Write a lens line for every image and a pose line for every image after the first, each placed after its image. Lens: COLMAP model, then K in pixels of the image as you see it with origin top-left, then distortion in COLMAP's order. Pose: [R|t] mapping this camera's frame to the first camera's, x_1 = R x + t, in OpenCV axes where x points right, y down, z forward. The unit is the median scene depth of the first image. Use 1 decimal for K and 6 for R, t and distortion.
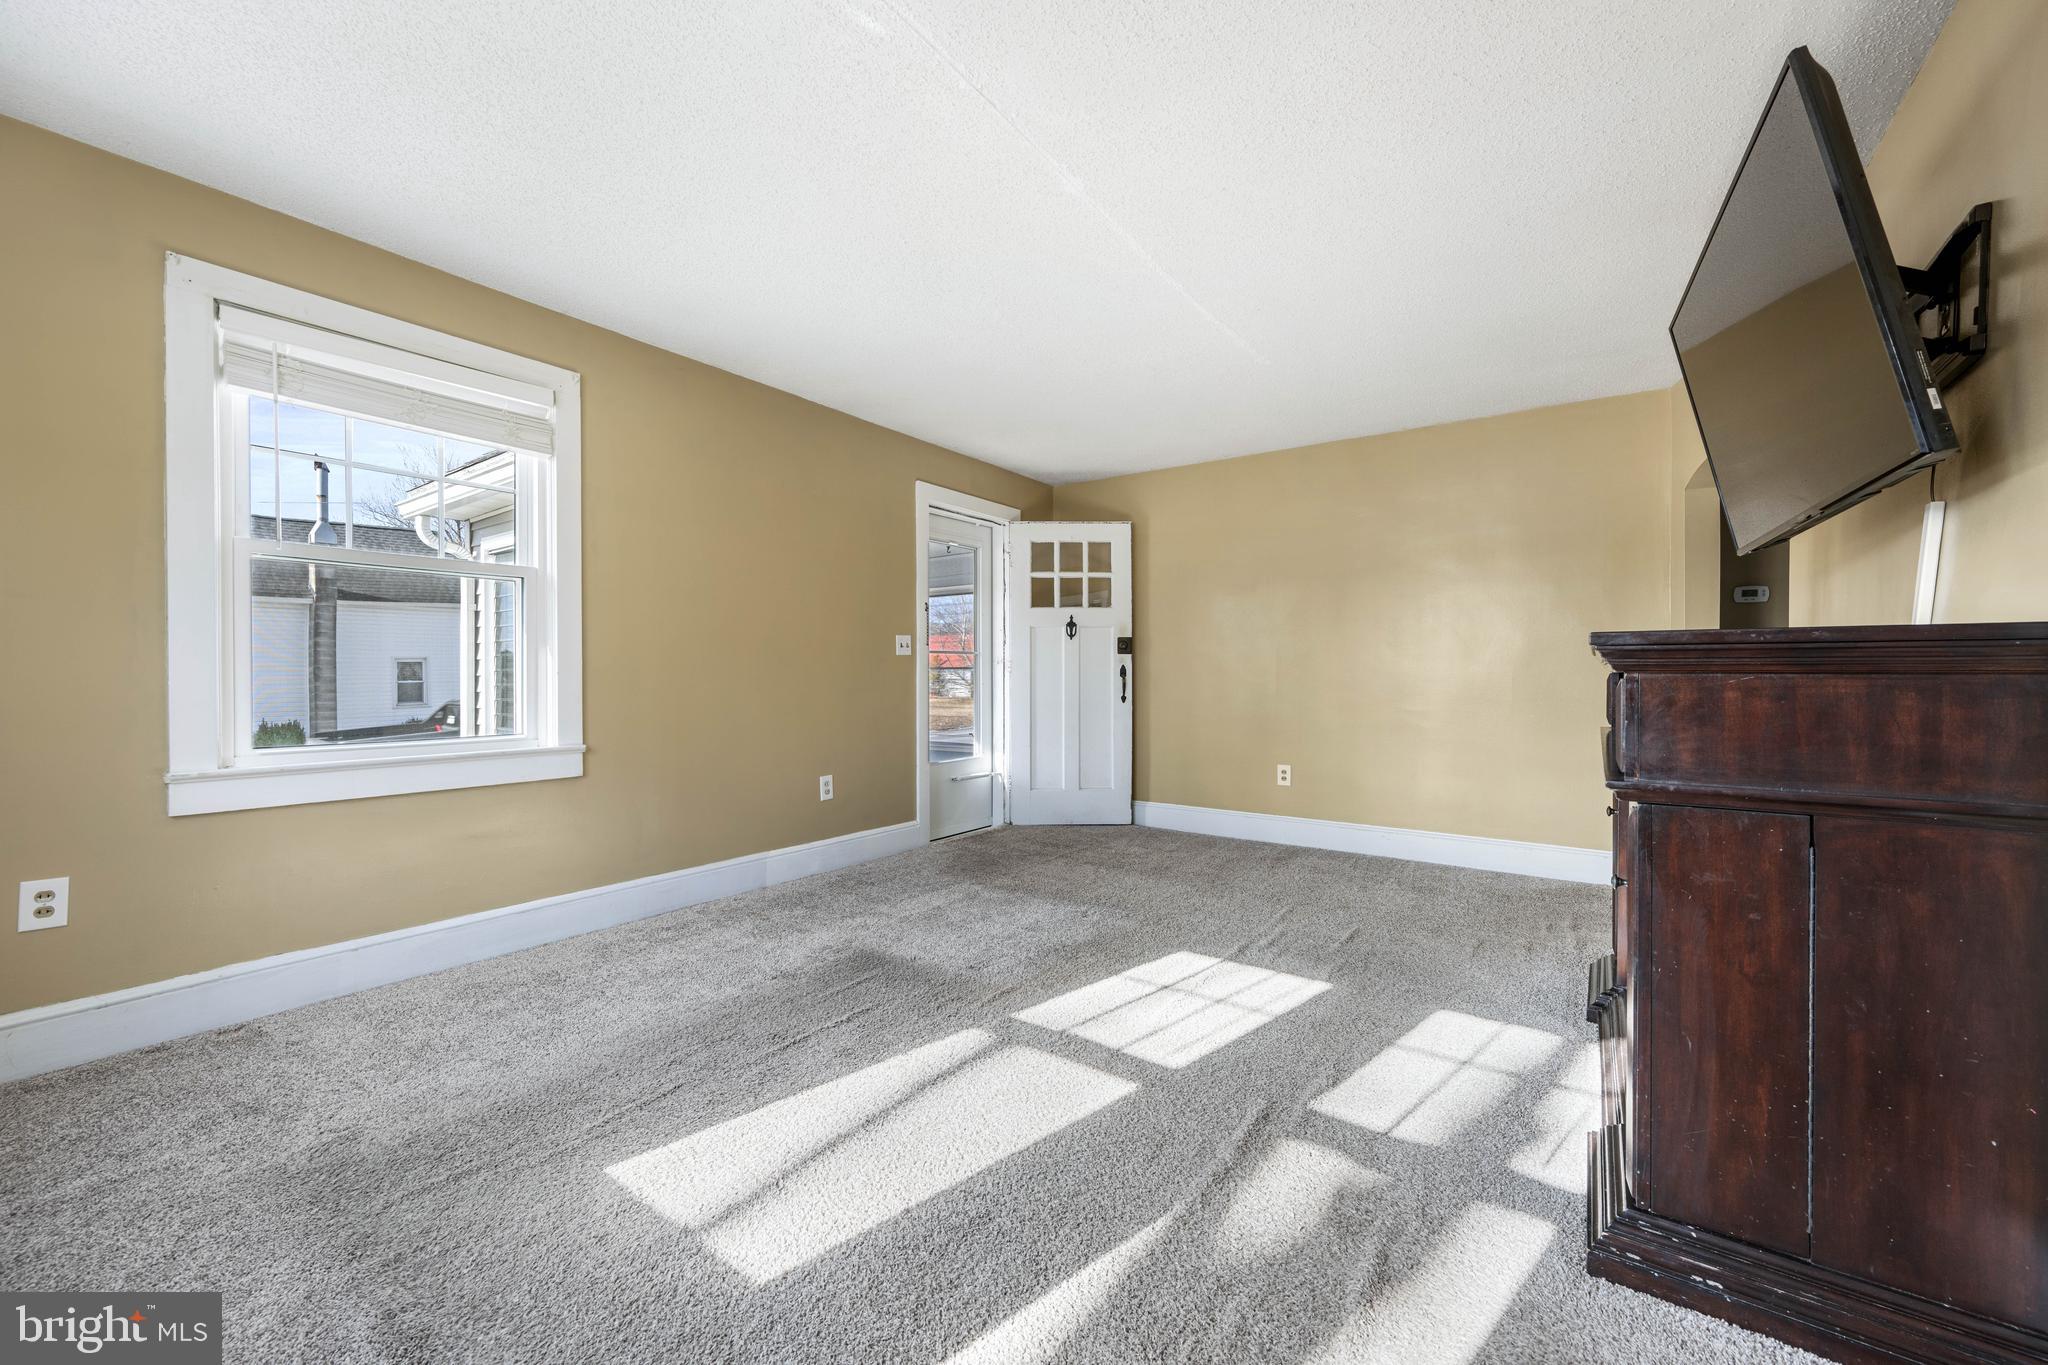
lens RADIAL K [[805.3, 0, 1022.1], [0, 805.3, 676.9], [0, 0, 1]] dist [-0.002846, -0.000240]
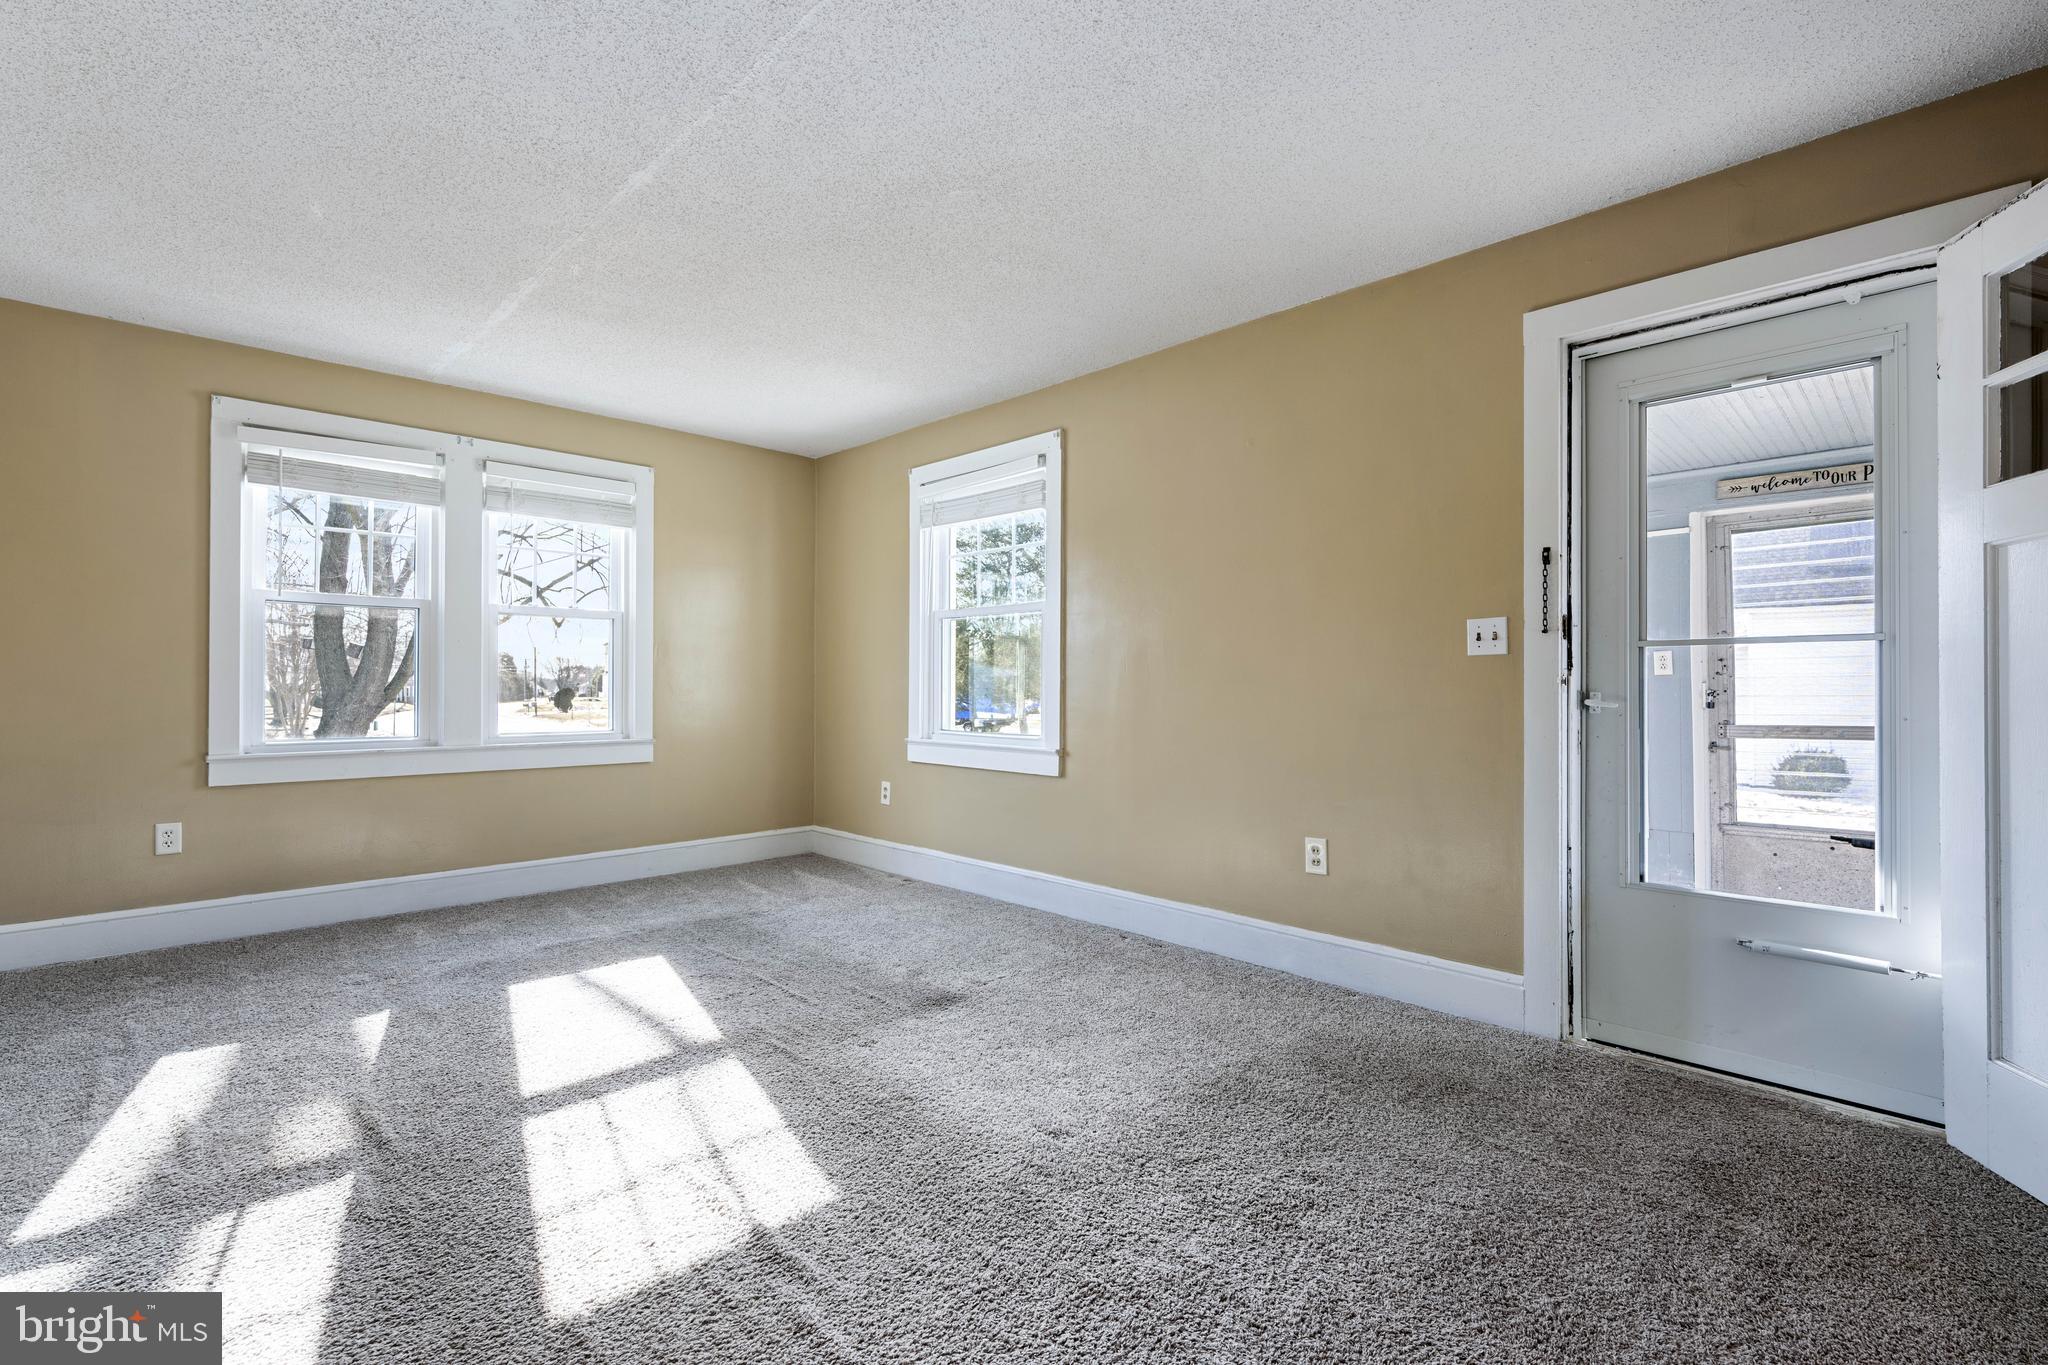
lens RADIAL K [[924.6, 0, 1026.0], [0, 924.6, 686.5], [0, 0, 1]] dist [-0.001020, 0.000623]
pose [[-0.189858, -0.006173, -0.981792, 0.835622], [-0.012032, 0.999920, -0.003960, 0.000196], [0.981738, 0.011061, -0.189917, 1.320145]]
